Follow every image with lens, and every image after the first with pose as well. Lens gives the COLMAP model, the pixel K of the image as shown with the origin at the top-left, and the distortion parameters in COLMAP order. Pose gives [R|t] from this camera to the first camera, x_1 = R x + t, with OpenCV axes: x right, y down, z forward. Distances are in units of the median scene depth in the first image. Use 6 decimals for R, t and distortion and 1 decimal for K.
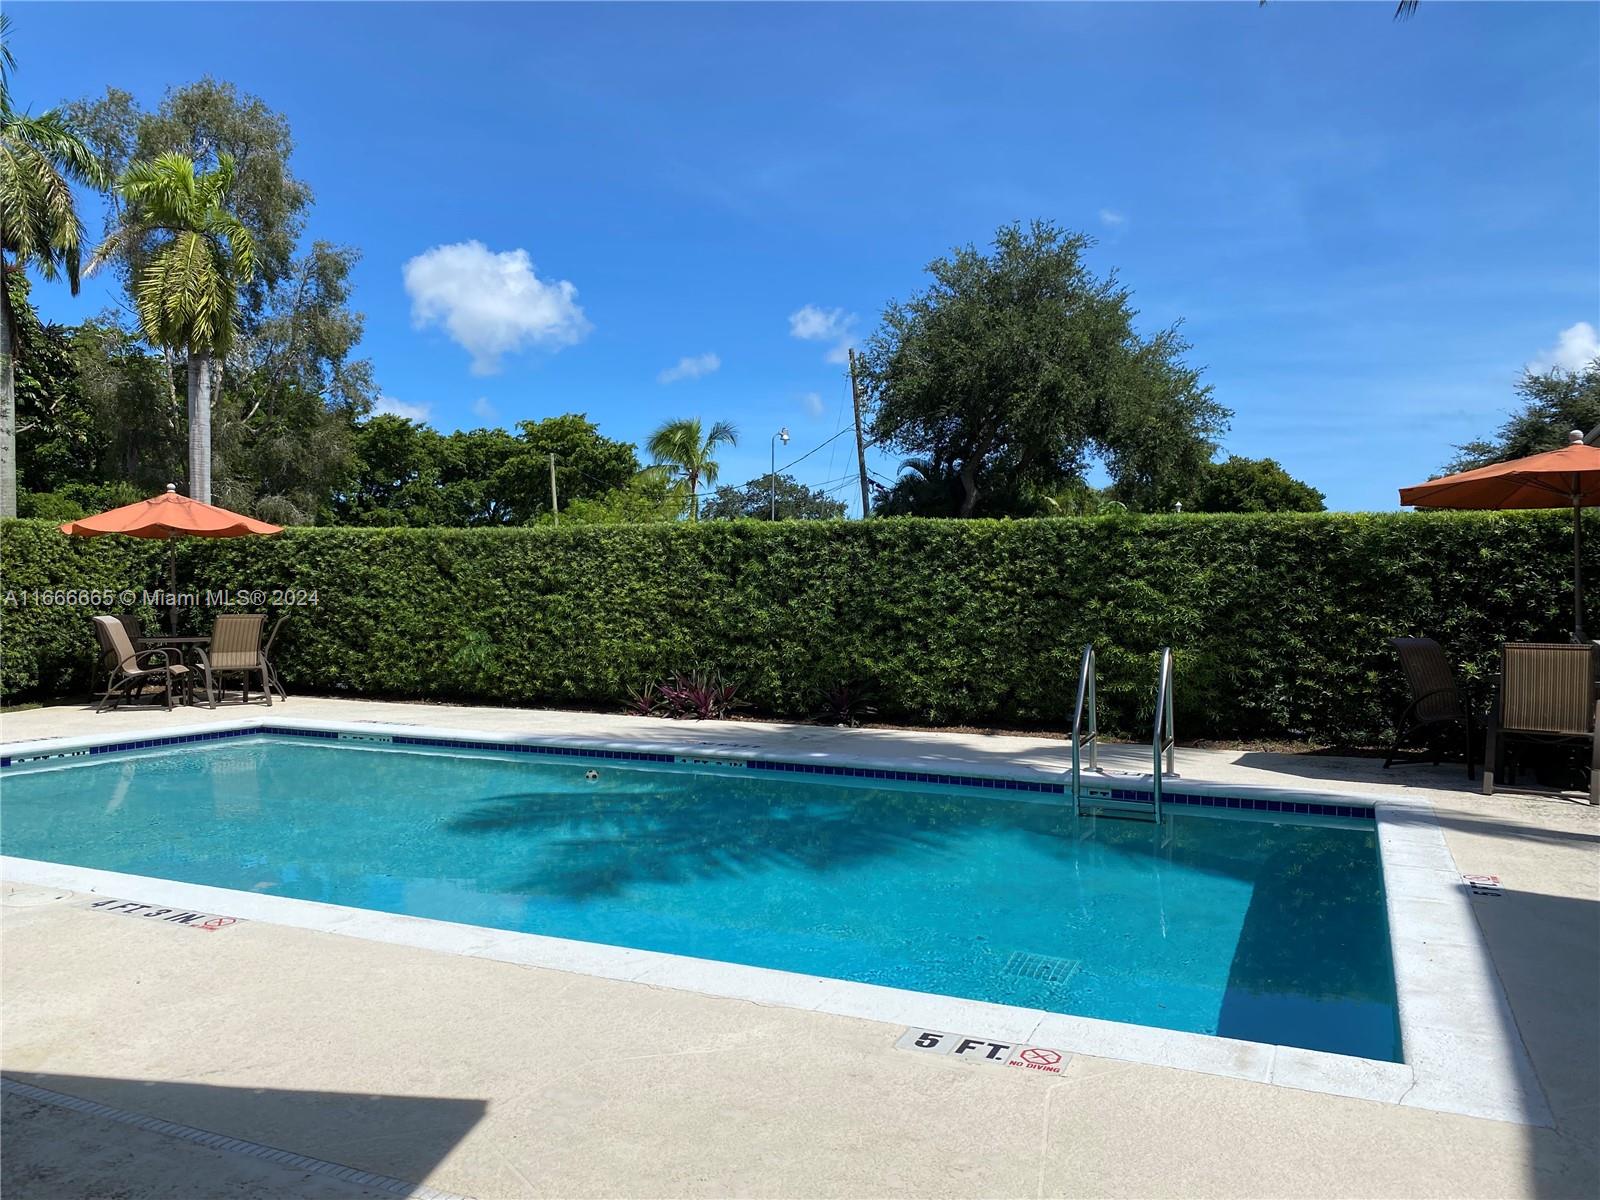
lens RADIAL K [[1210.2, 0, 800.2], [0, 1210.2, 604.0], [0, 0, 1]] dist [0.043764, -0.067249]
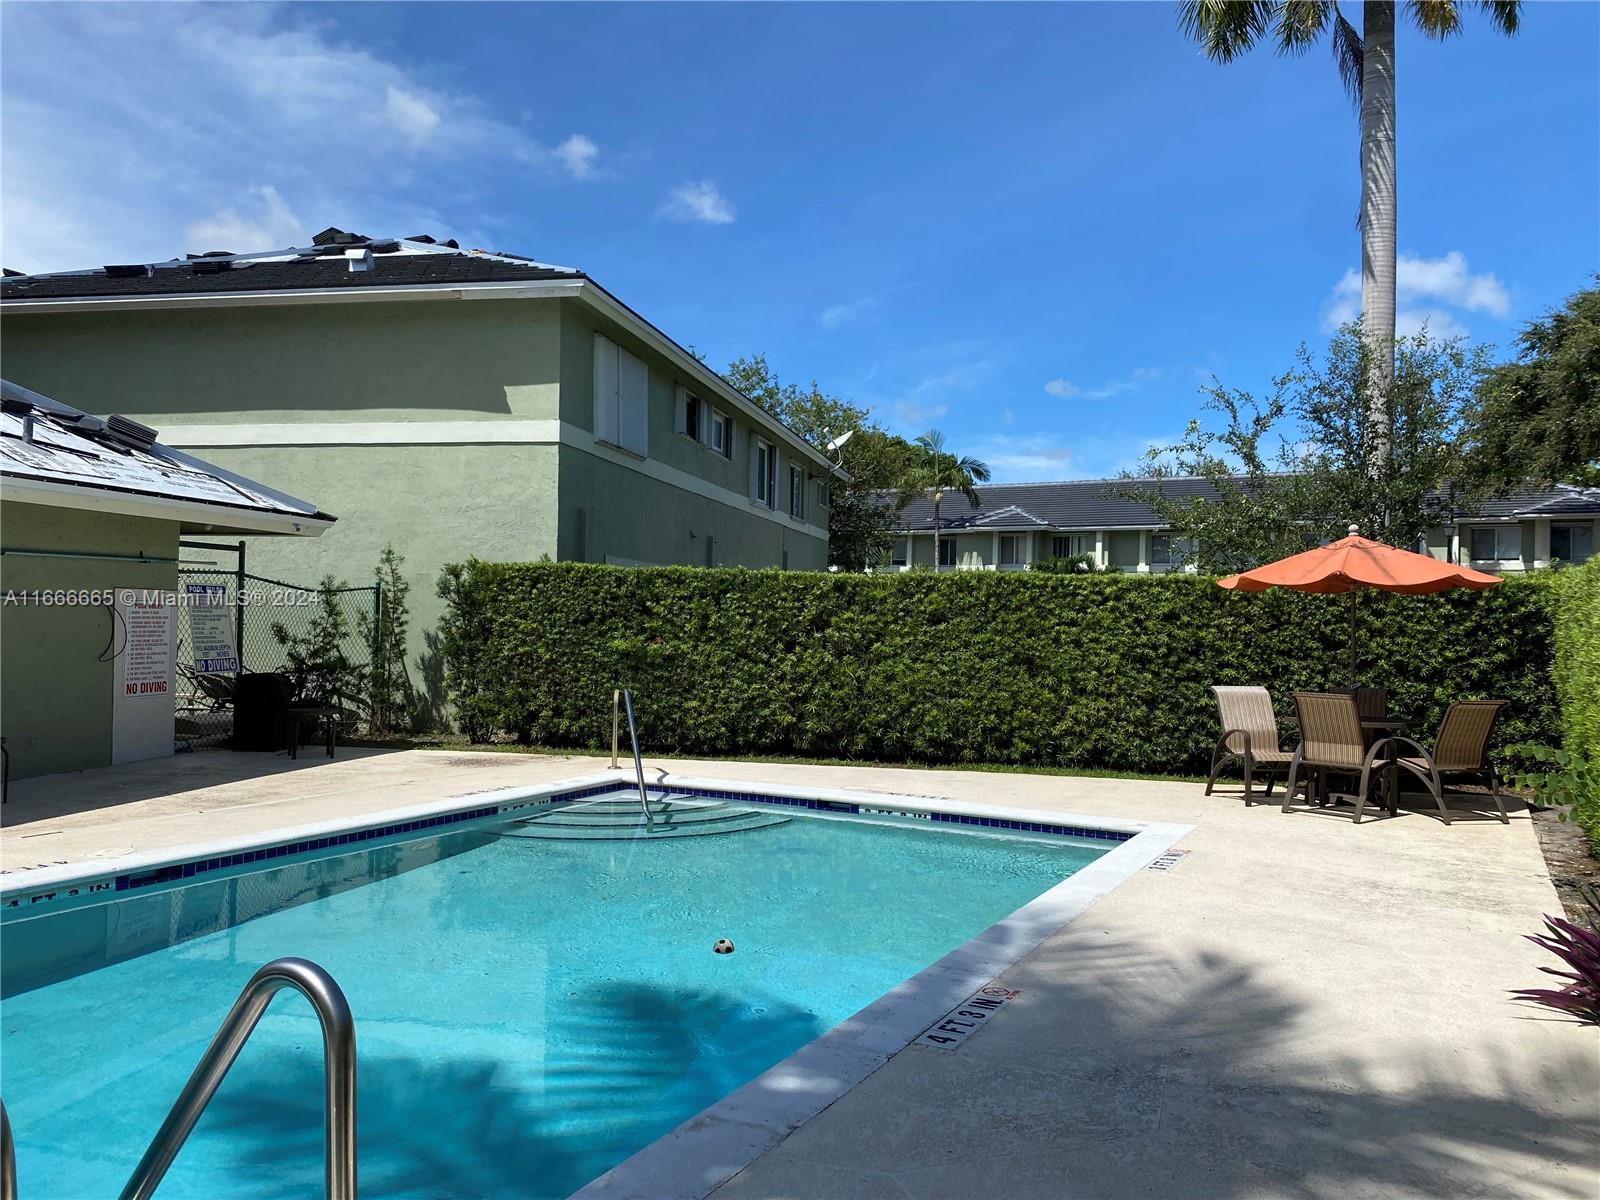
lens RADIAL K [[1210.2, 0, 796.1], [0, 1210.2, 605.0], [0, 0, 1]] dist [0.043764, -0.067249]
pose [[-0.091289, -0.020784, -0.995608, 0.322136], [-0.028930, 0.999416, -0.018211, -0.022992], [0.995404, 0.027141, -0.091837, 0.773884]]
